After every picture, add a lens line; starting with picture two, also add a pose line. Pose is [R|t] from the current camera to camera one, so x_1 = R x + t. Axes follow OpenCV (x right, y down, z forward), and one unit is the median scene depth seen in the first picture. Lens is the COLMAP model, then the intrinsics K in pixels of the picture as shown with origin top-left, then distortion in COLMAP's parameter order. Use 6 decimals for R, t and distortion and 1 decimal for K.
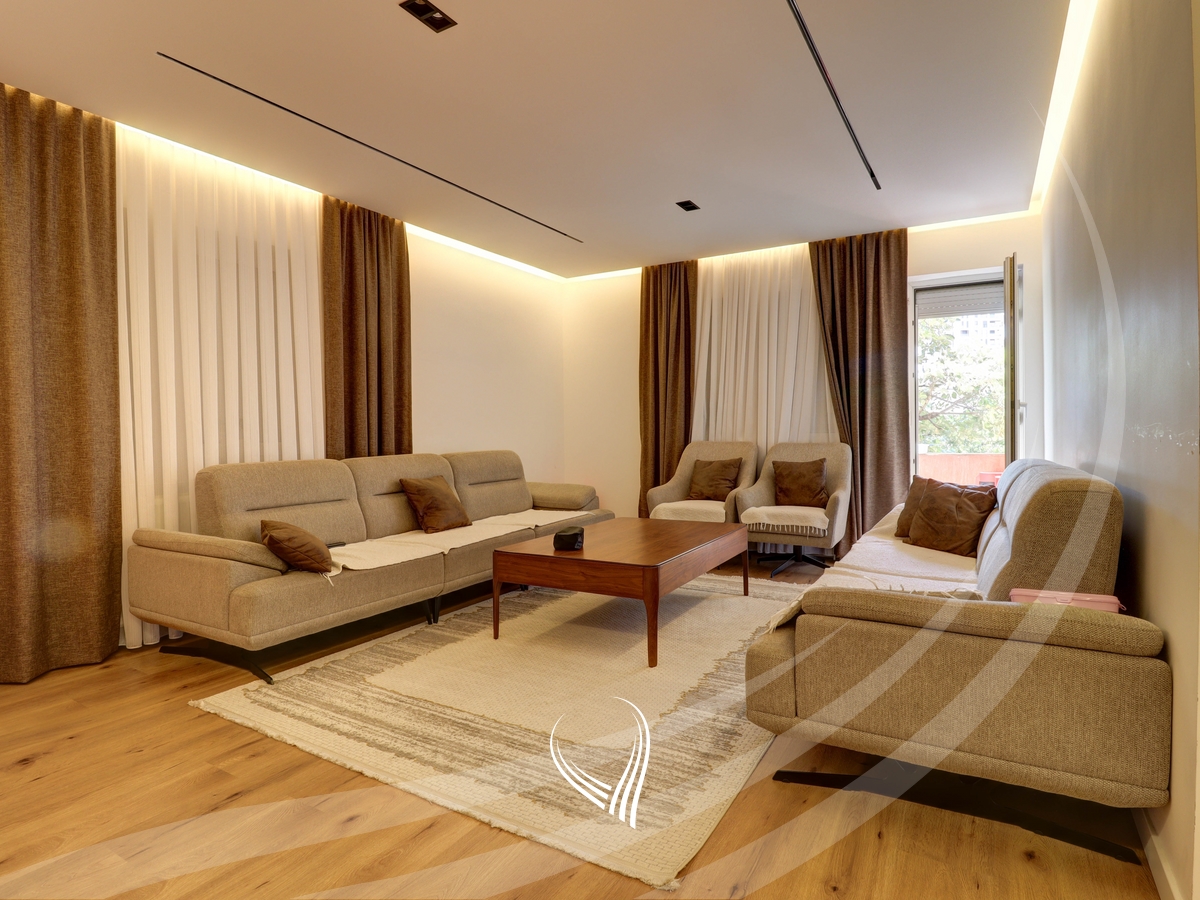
lens RADIAL K [[653.4, 0, 610.7], [0, 653.4, 436.7], [0, 0, 1]] dist [0.002118, -0.016100]
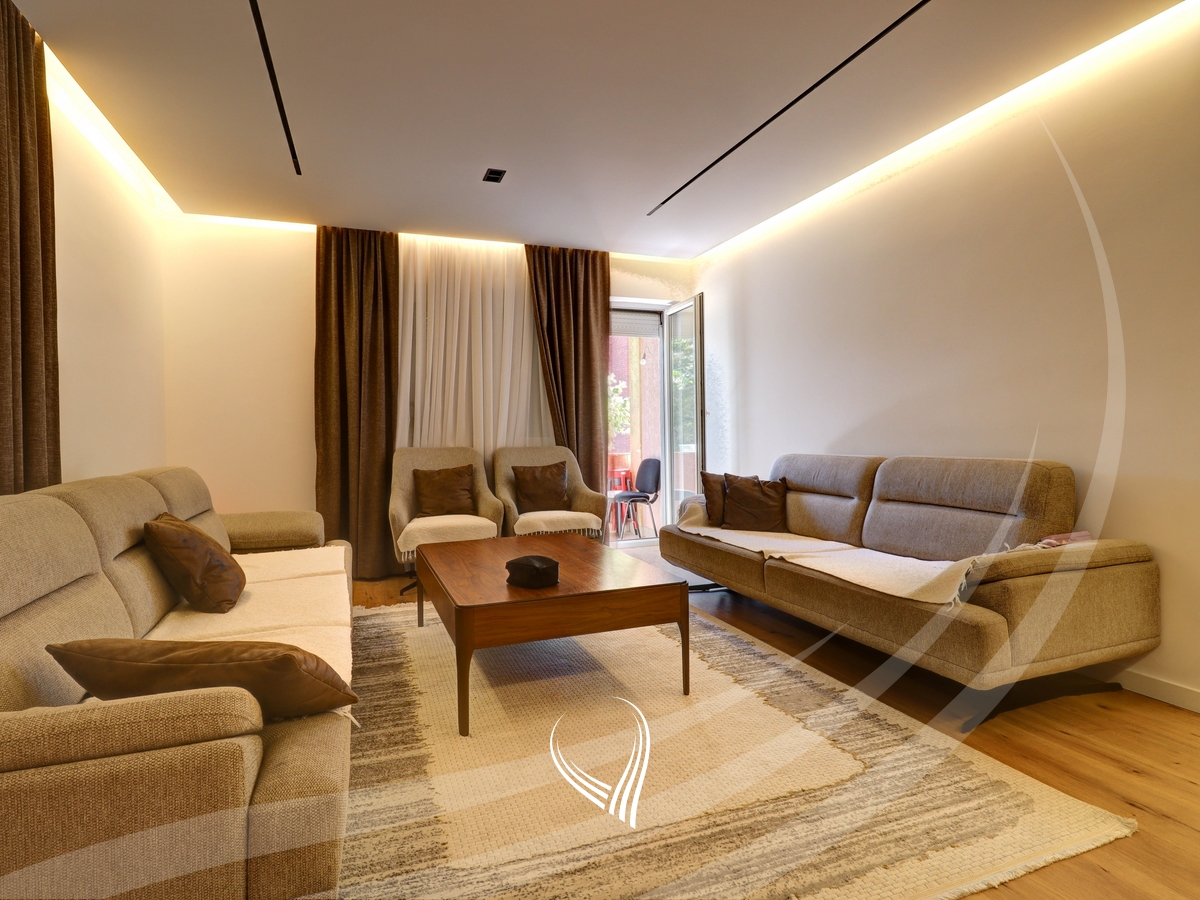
lens RADIAL K [[653.4, 0, 610.7], [0, 653.4, 436.7], [0, 0, 1]] dist [0.002118, -0.016100]
pose [[0.632433, -0.005200, 0.774598, -0.408872], [0.013551, 0.999899, -0.004351, 0.000007], [-0.774497, 0.013249, 0.632439, 0.297499]]
